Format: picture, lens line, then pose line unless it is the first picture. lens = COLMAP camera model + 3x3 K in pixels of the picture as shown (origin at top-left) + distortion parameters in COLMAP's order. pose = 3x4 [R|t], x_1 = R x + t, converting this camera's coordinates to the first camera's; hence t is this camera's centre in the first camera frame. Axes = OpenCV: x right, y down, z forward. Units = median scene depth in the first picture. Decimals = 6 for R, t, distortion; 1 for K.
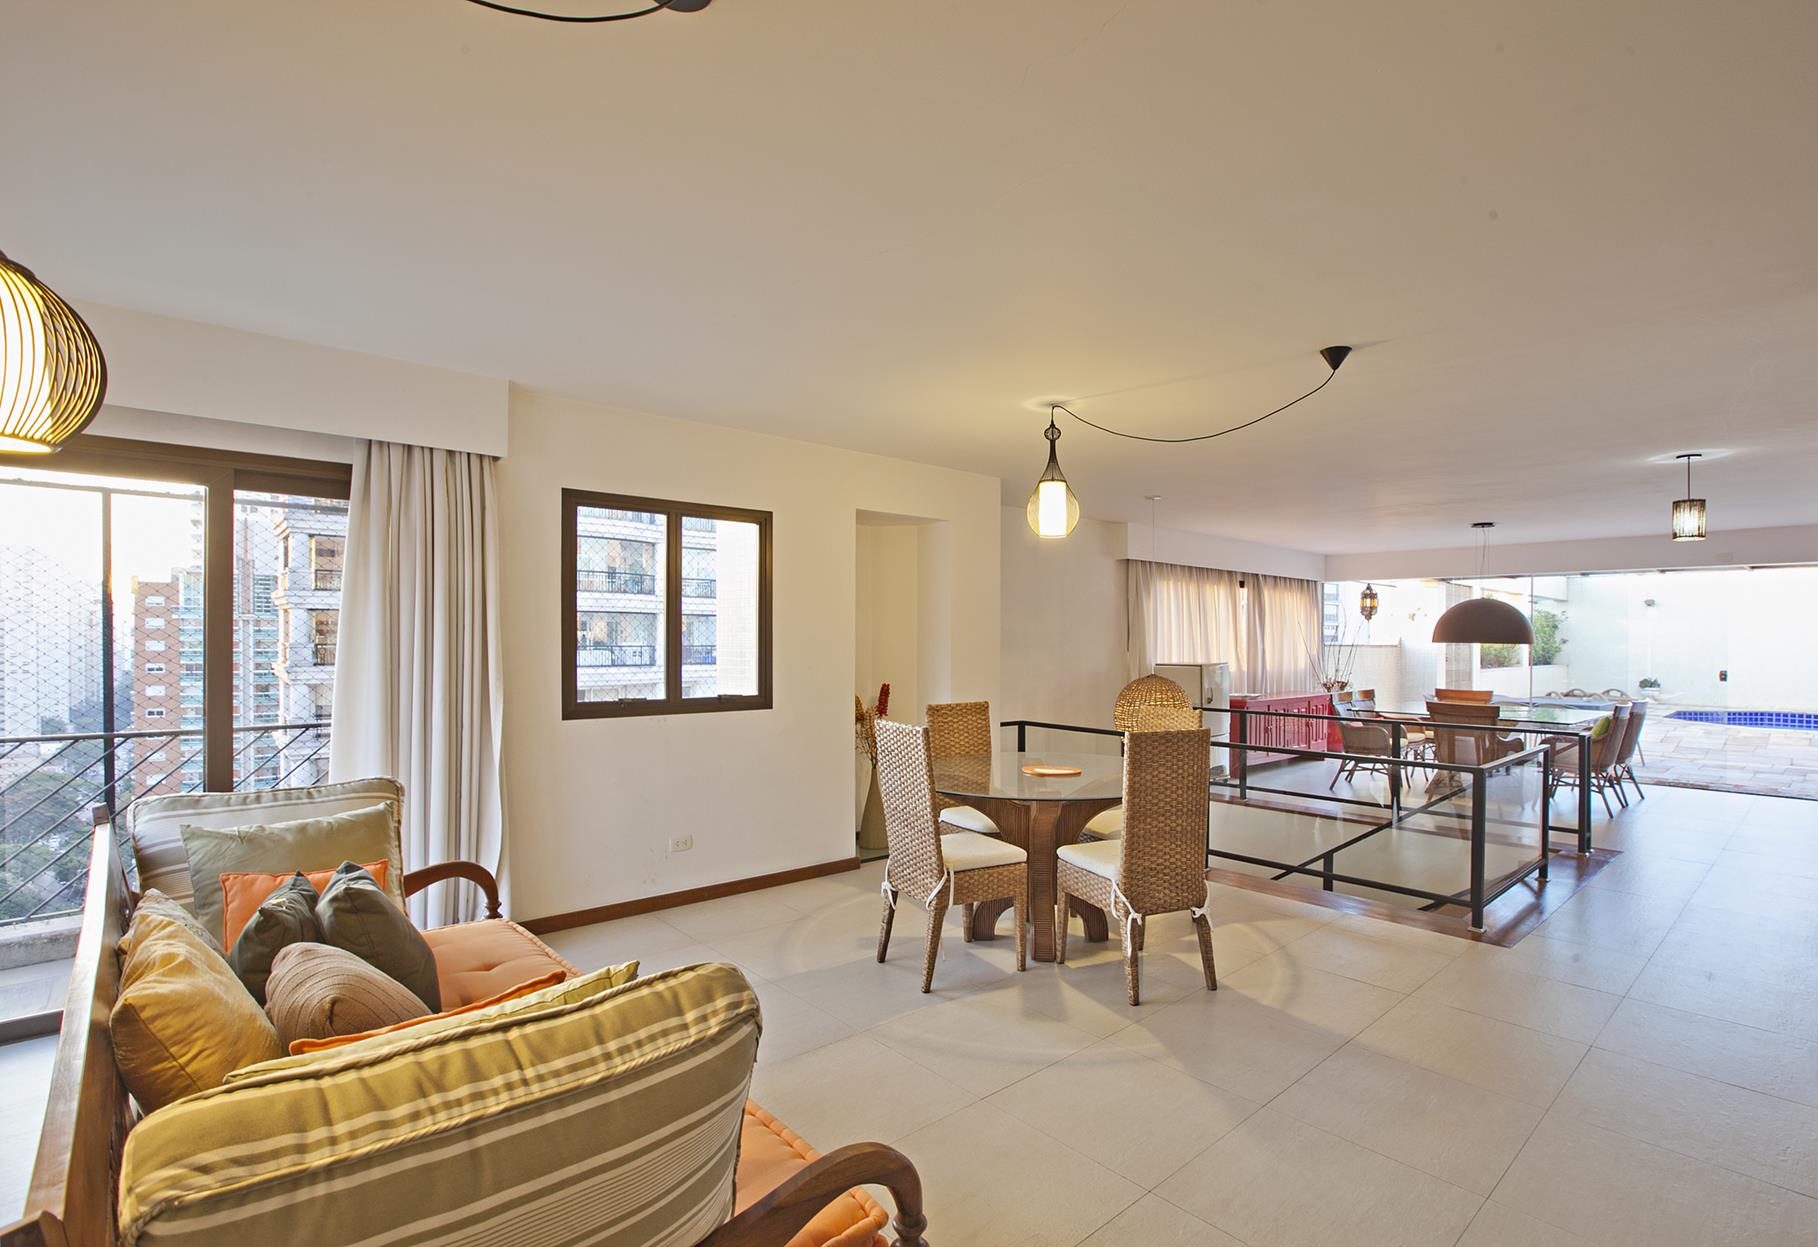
lens RADIAL K [[877.0, 0, 905.2], [0, 877.0, 638.8], [0, 0, 1]] dist [-0.001100, 0.000097]
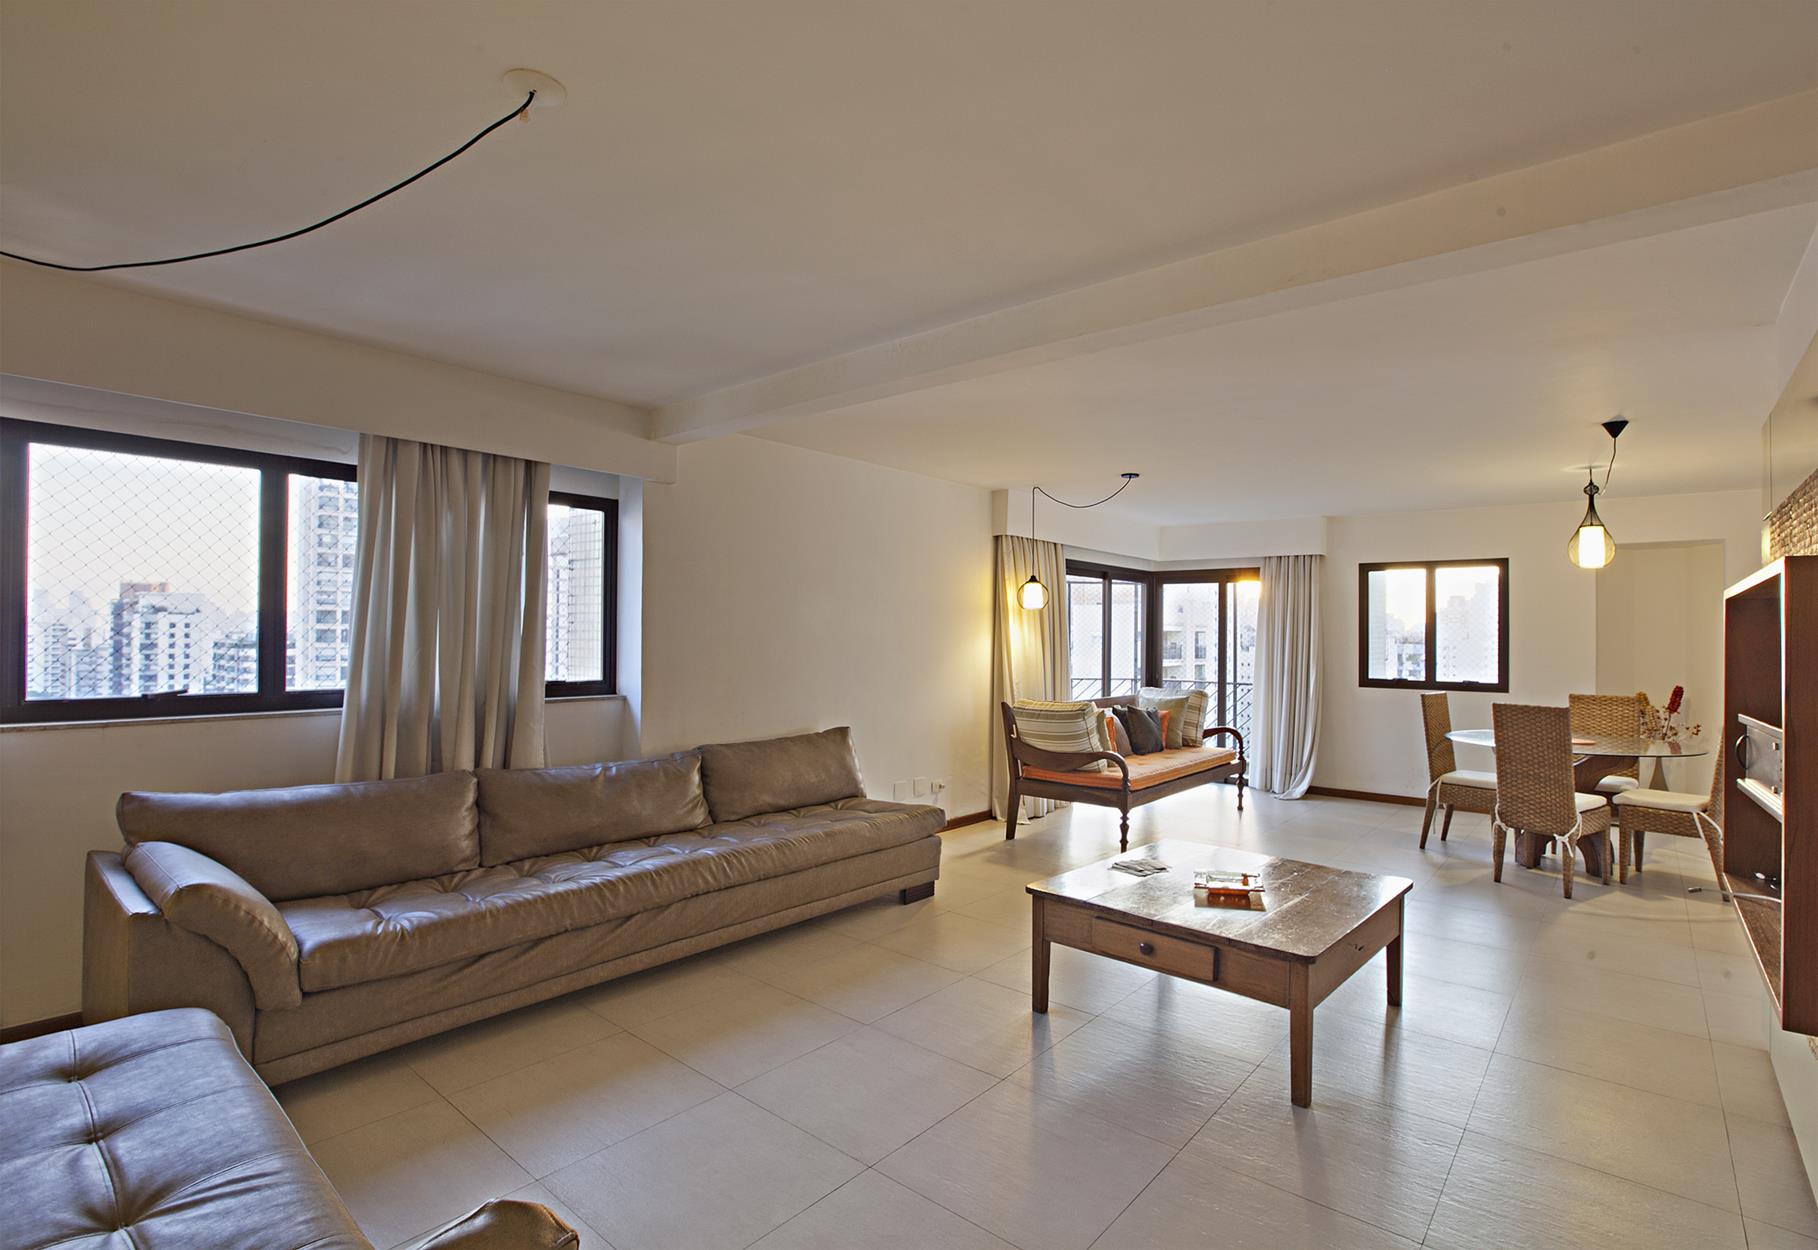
lens RADIAL K [[877.0, 0, 912.9], [0, 877.0, 627.4], [0, 0, 1]] dist [-0.001100, 0.000097]
pose [[0.120426, -0.015187, -0.992606, 0.679488], [-0.013075, 0.999772, -0.016883, 0.004788], [0.992636, 0.015012, 0.120200, -0.086972]]
